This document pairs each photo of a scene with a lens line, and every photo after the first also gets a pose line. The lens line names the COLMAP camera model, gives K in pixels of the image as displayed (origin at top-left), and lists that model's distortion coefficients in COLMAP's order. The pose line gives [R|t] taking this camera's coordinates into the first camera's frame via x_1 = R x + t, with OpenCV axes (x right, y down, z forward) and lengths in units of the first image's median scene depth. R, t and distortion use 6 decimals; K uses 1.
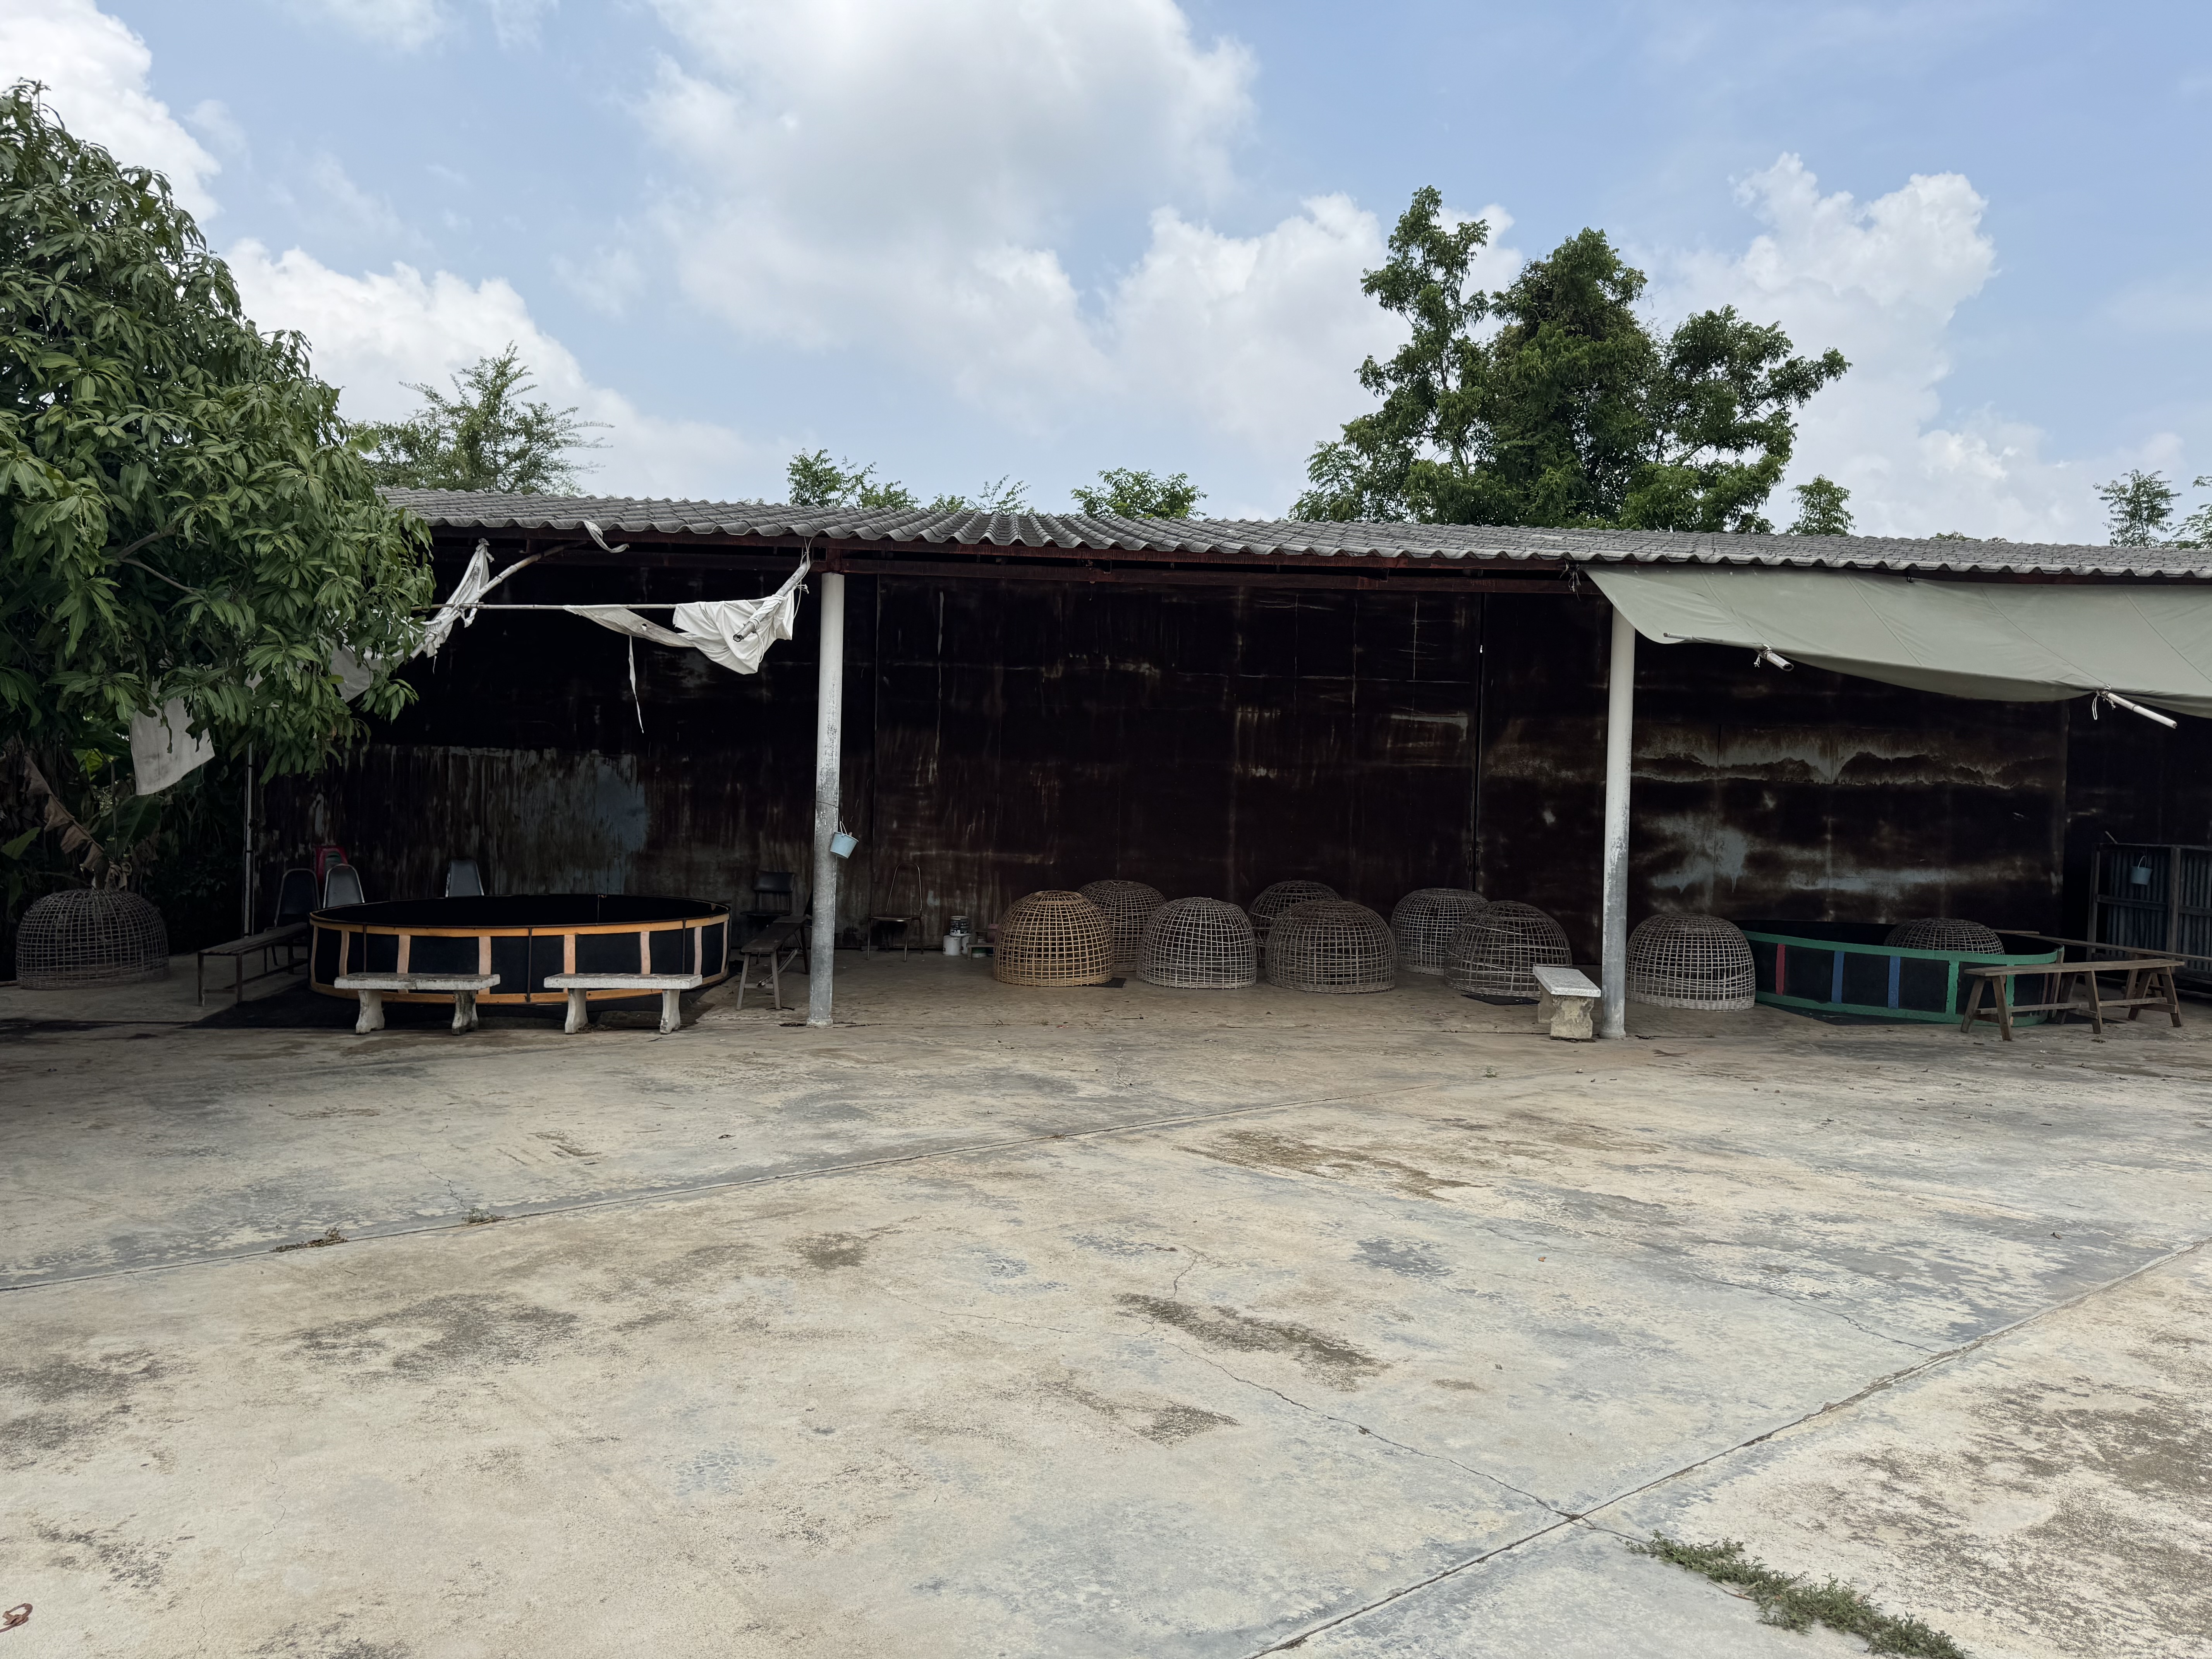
lens RADIAL K [[1490.6, 0, 1101.6], [0, 1490.6, 837.1], [0, 0, 1]] dist [0.073774, -0.105287]
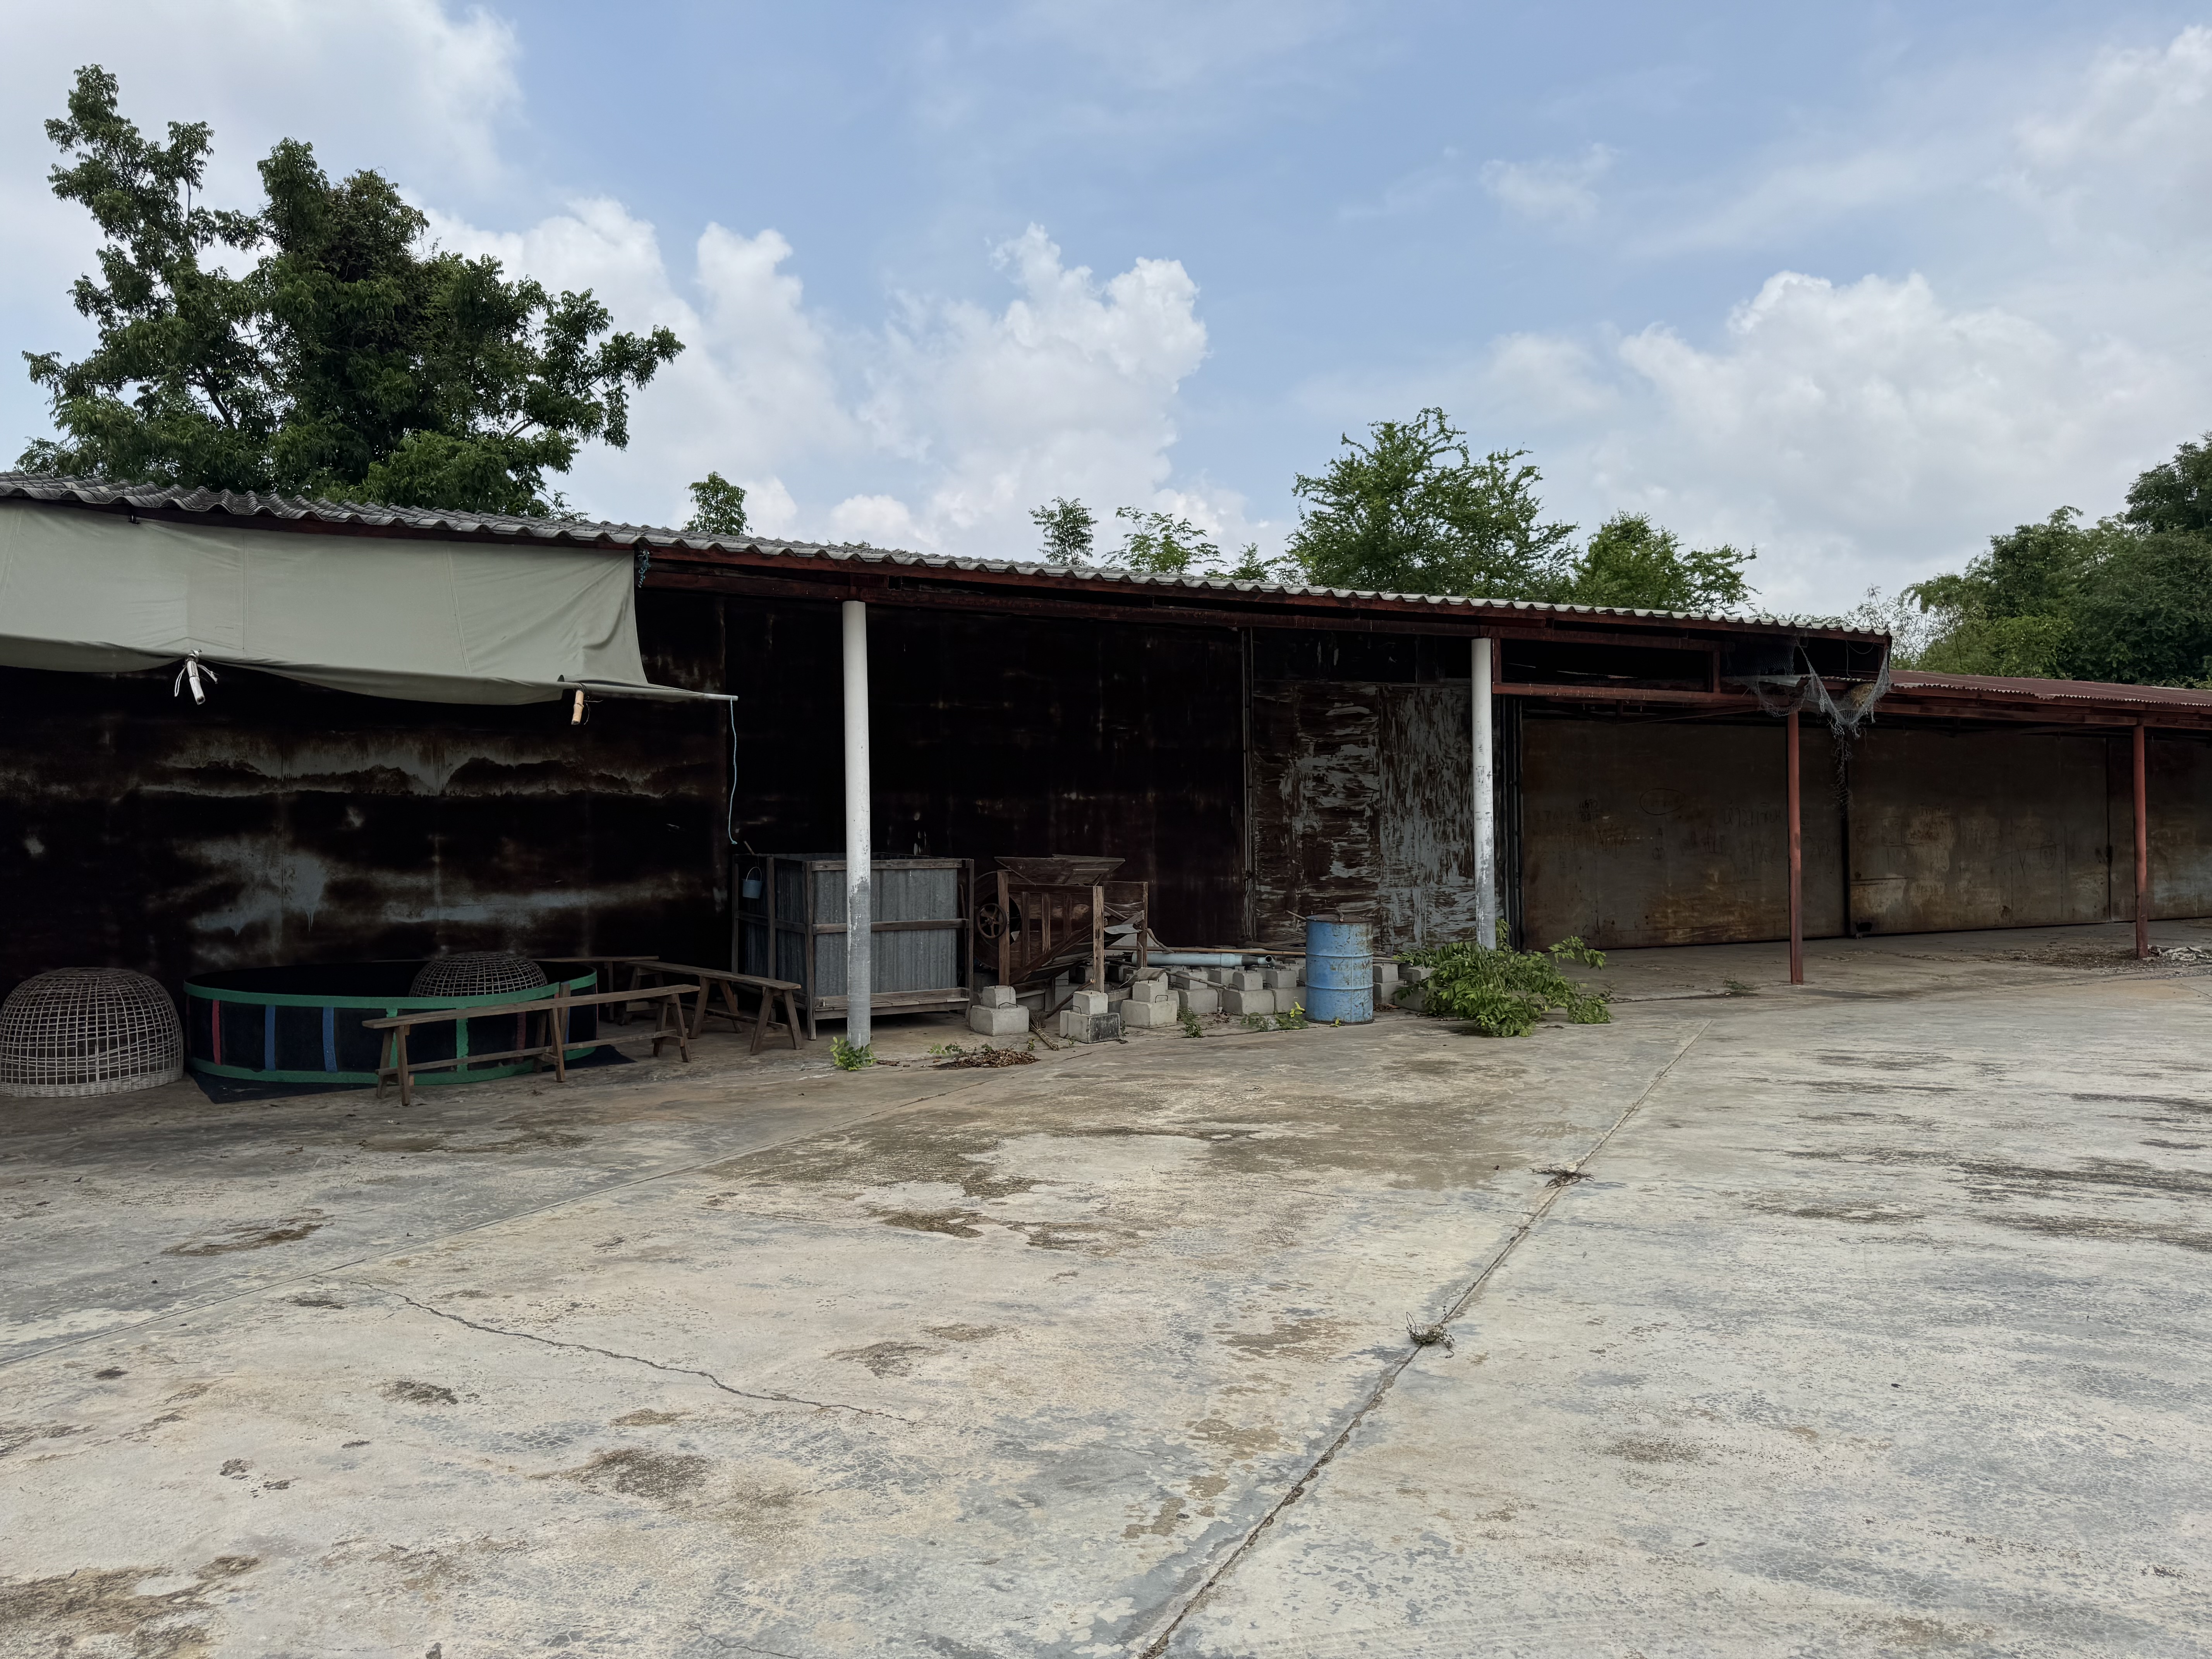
lens RADIAL K [[1490.6, 0, 1101.6], [0, 1490.6, 837.1], [0, 0, 1]] dist [0.073774, -0.105287]
pose [[0.907529, -0.032014, 0.418767, 0.467290], [0.039518, 0.999176, -0.009255, 0.010358], [-0.418126, 0.024948, 0.908046, 0.081015]]
